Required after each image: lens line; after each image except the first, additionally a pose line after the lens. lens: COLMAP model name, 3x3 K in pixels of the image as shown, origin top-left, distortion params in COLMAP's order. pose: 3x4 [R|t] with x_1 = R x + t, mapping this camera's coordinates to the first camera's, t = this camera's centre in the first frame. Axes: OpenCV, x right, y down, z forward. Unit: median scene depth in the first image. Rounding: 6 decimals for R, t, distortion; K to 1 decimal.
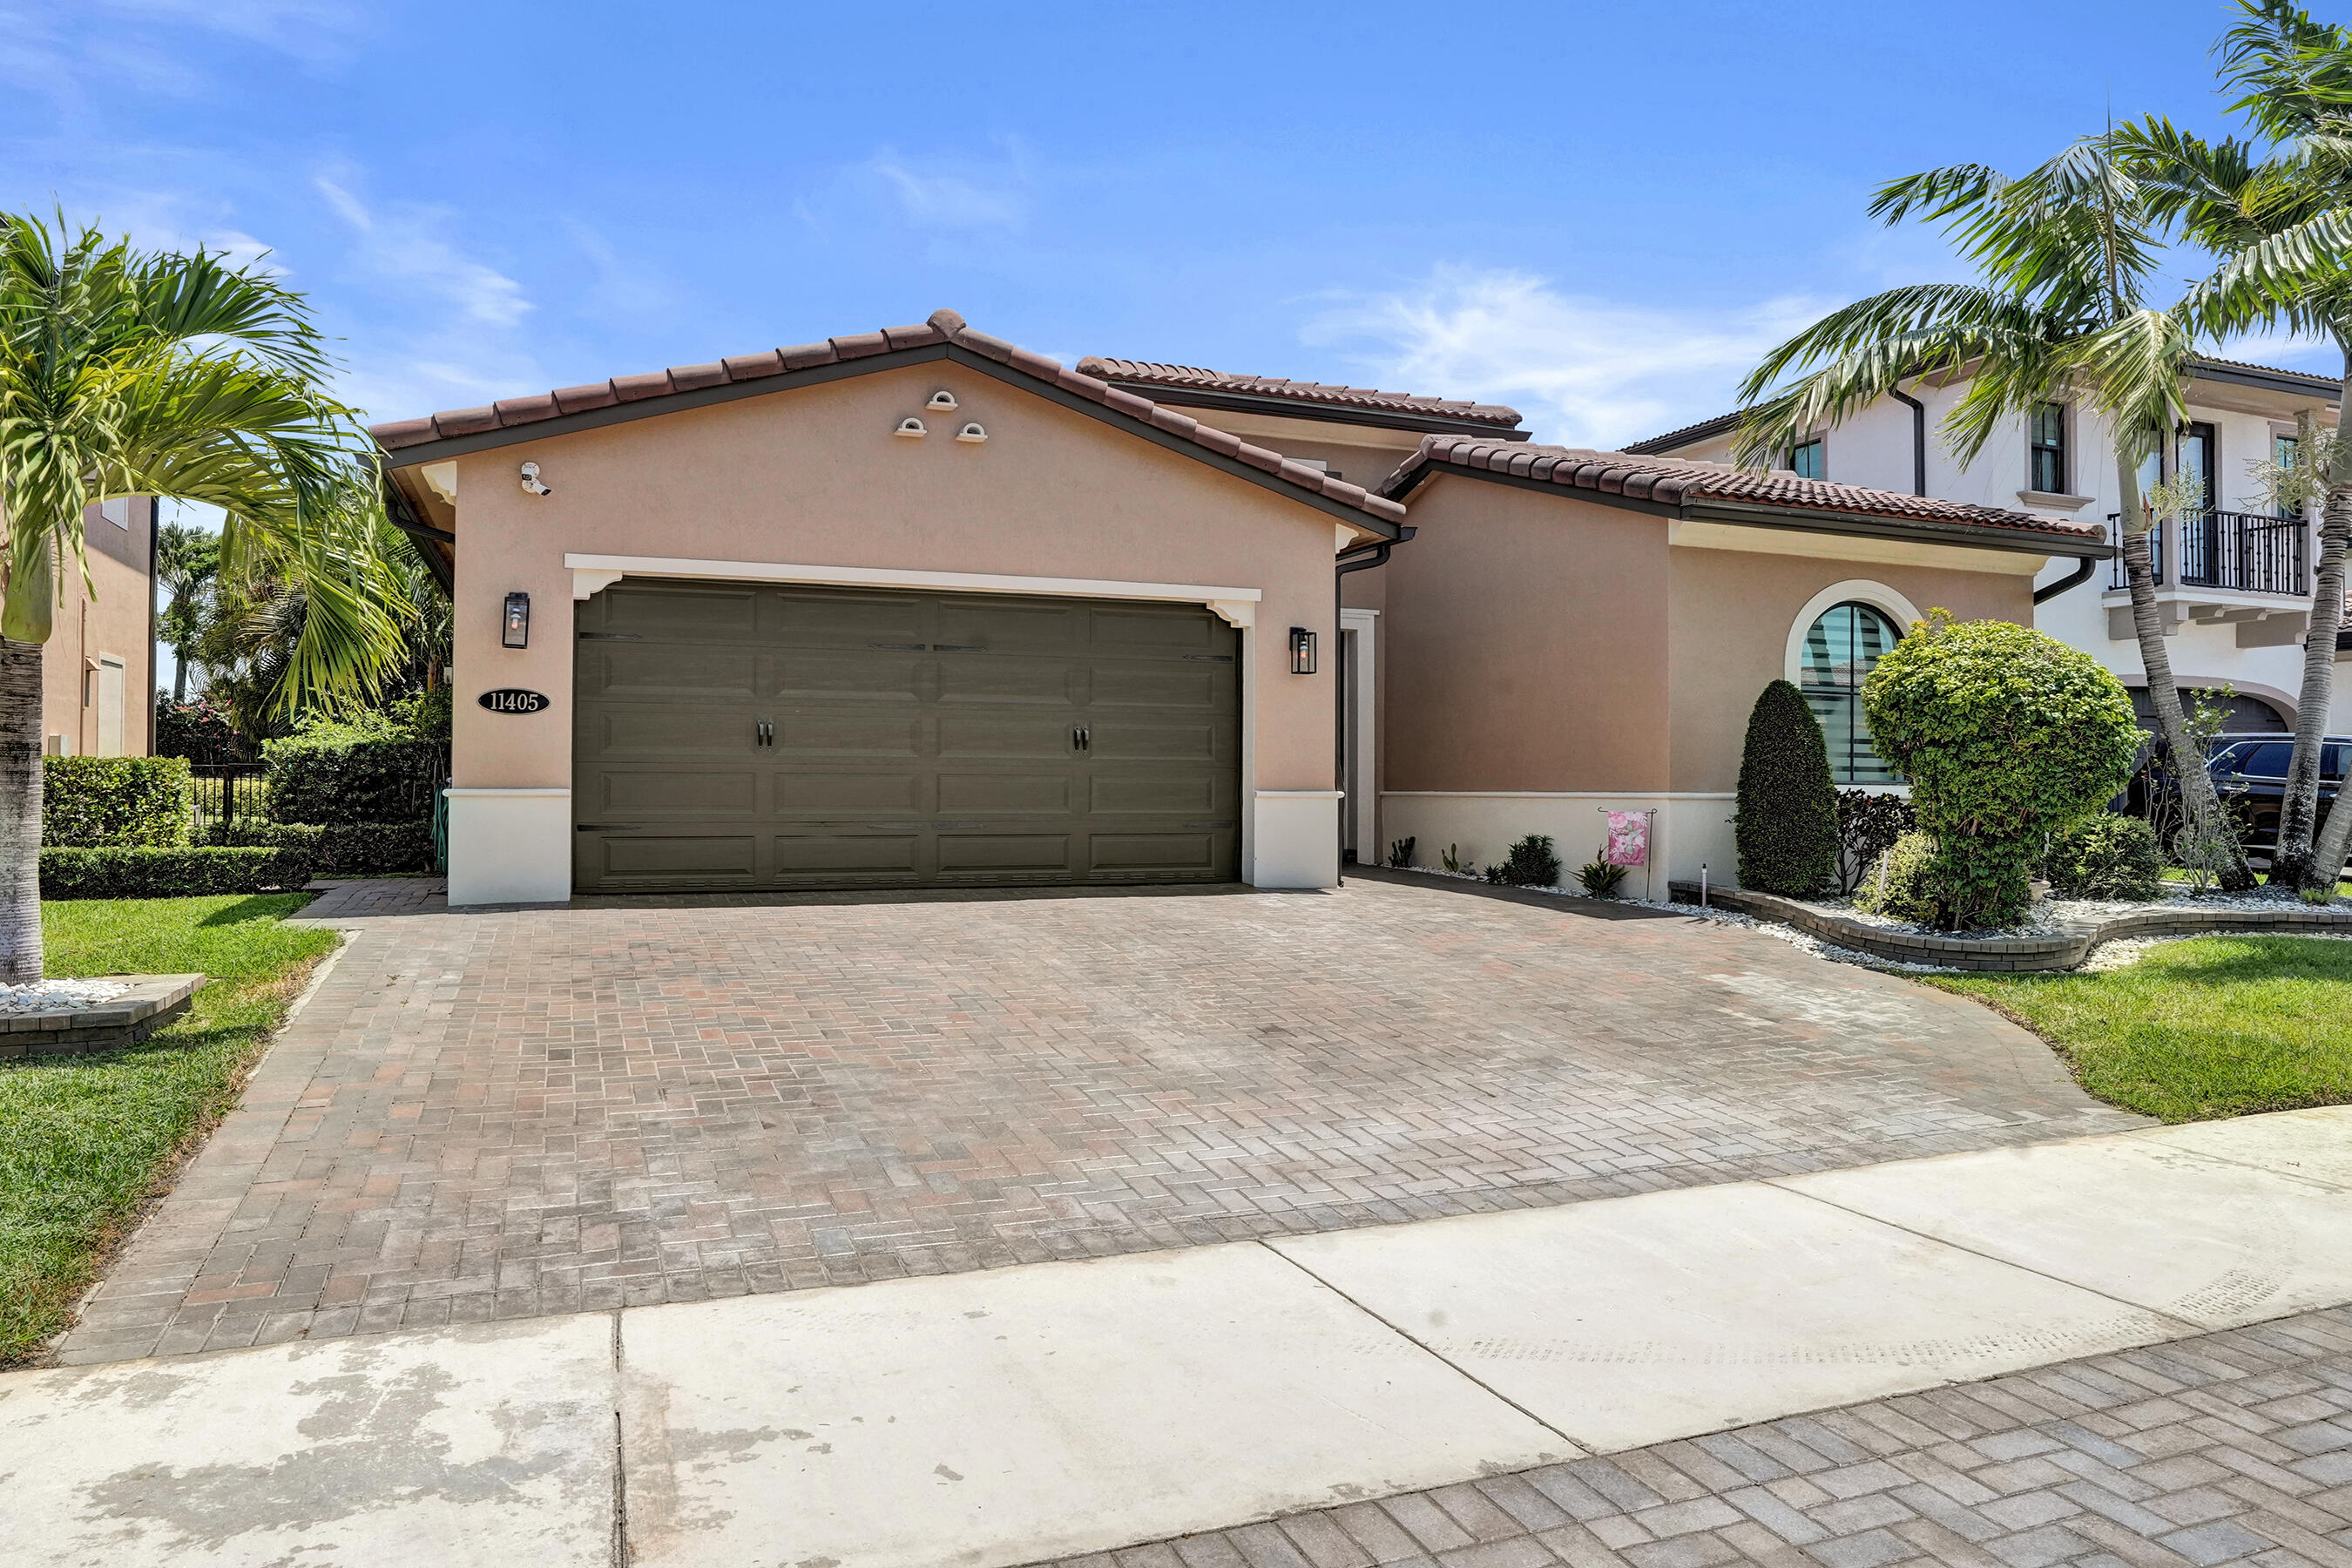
lens RADIAL K [[1556.3, 0, 1173.0], [0, 1556.3, 784.1], [0, 0, 1]] dist [-0.037467, 0.024933]
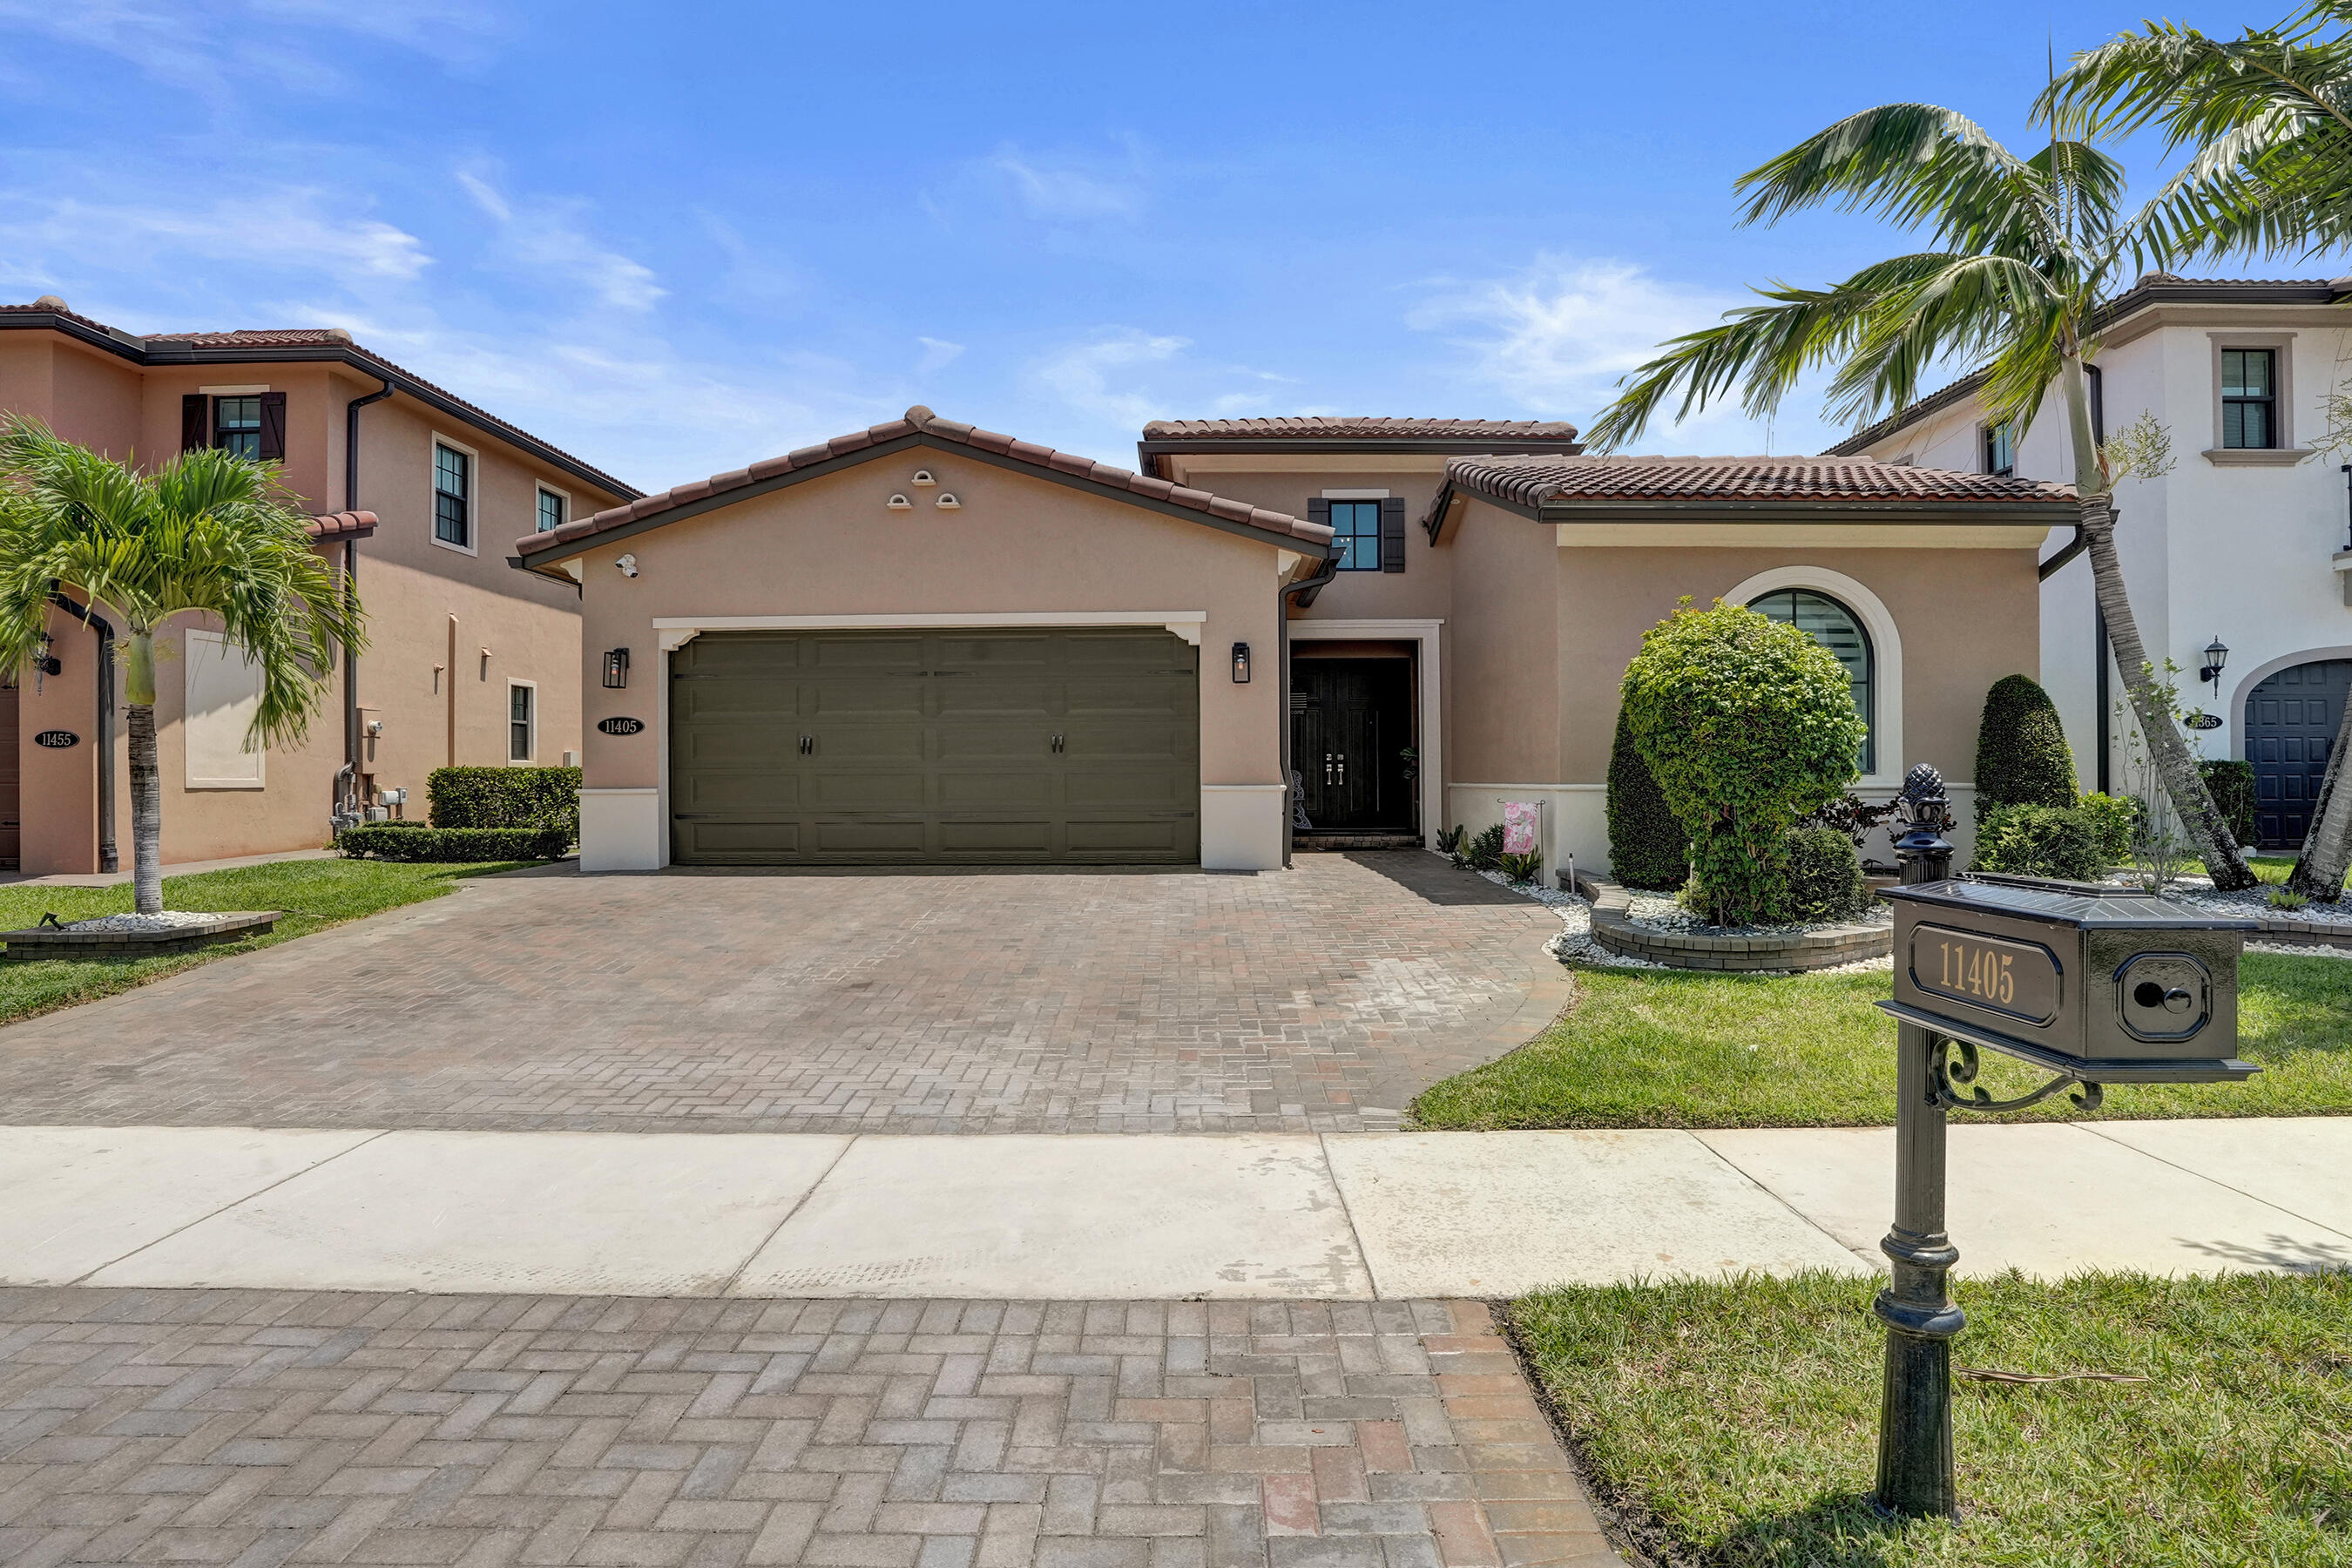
lens RADIAL K [[1315.0, 0, 1165.2], [0, 1315.0, 784.5], [0, 0, 1]] dist [-0.064157, 0.035685]
pose [[0.923309, -0.007391, -0.383988, 0.411339], [0.009910, 0.999940, 0.004582, -0.001264], [0.383931, -0.008036, 0.923327, 0.088519]]
